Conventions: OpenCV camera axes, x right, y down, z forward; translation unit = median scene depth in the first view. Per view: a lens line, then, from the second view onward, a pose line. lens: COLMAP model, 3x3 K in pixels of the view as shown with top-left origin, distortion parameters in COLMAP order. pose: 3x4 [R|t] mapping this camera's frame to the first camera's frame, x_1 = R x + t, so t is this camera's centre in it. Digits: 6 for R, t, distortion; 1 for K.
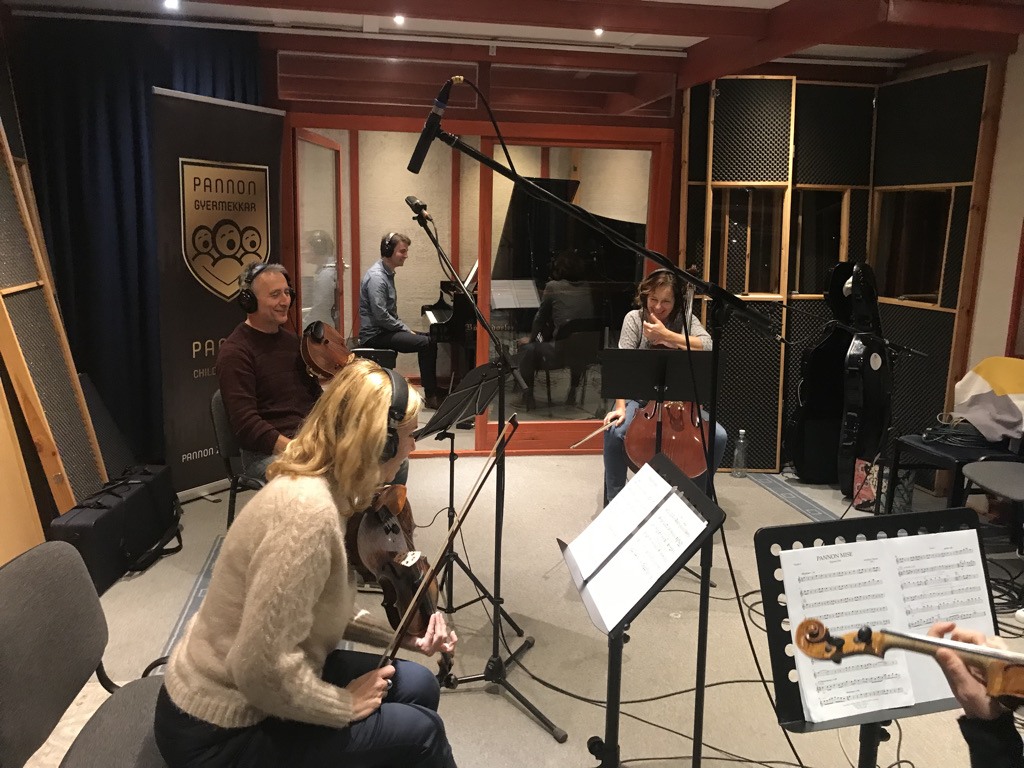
lens RADIAL K [[839.0, 0, 512.5], [0, 839.0, 379.6], [0, 0, 1]] dist [0.032204, -0.034239]
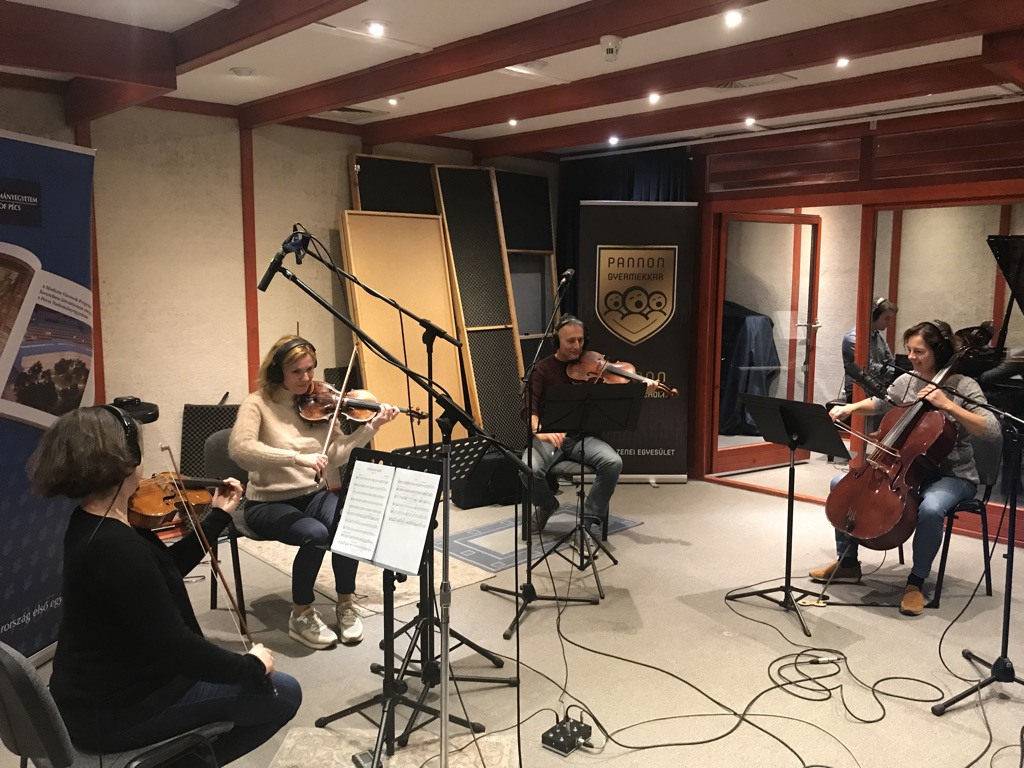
lens RADIAL K [[839.0, 0, 510.1], [0, 839.0, 377.8], [0, 0, 1]] dist [0.032204, -0.034239]
pose [[0.560085, 0.077233, -0.824827, 0.670470], [-0.143854, 0.989586, -0.005021, -0.005094], [0.815850, 0.121467, 0.565362, 0.070635]]
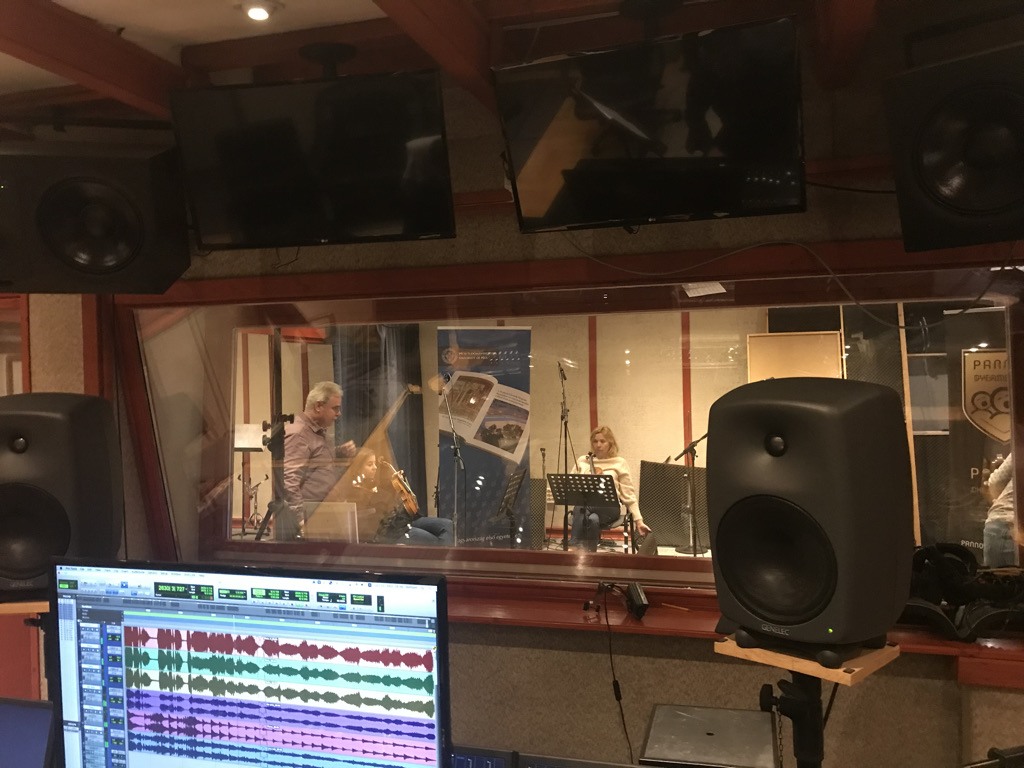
lens RADIAL K [[839.0, 0, 514.3], [0, 839.0, 384.3], [0, 0, 1]] dist [0.032204, -0.034239]
pose [[-0.437768, -0.011711, -0.899012, 1.231464], [-0.162038, 0.984570, 0.066078, -0.177653], [0.884366, 0.174601, -0.432911, 1.019525]]
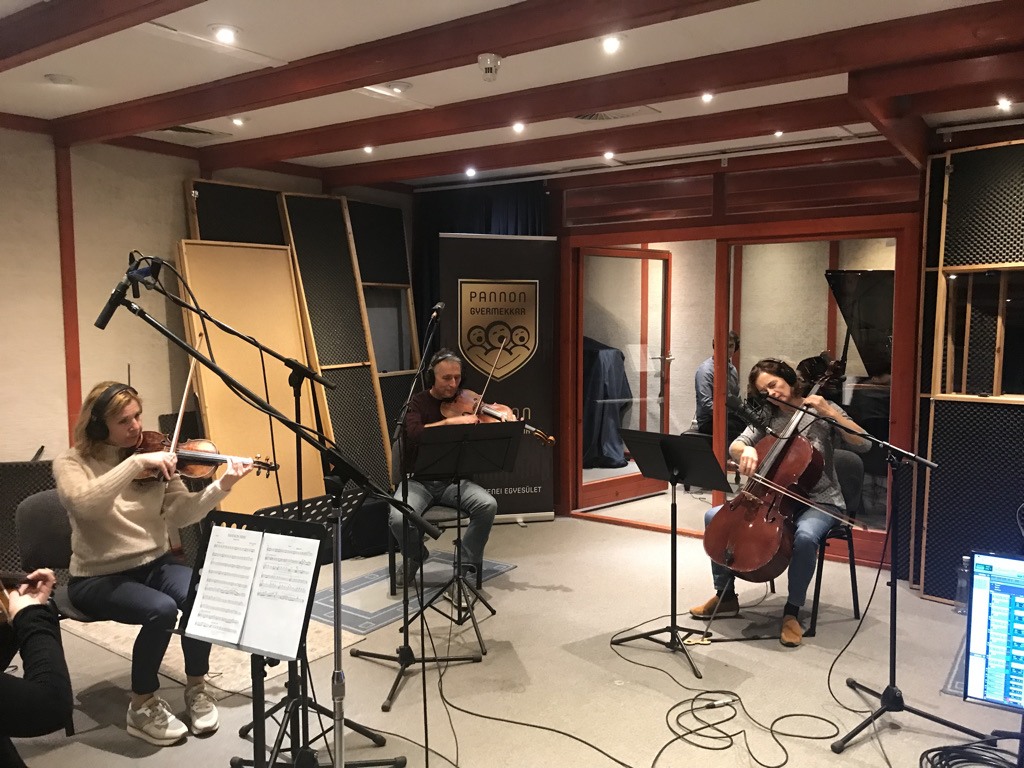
lens RADIAL K [[839.0, 0, 511.1], [0, 839.0, 382.5], [0, 0, 1]] dist [0.032204, -0.034239]
pose [[0.706521, 0.032656, -0.706939, 0.605578], [-0.111091, 0.991668, -0.065216, -0.007233], [0.698919, 0.124611, 0.704262, 0.081681]]
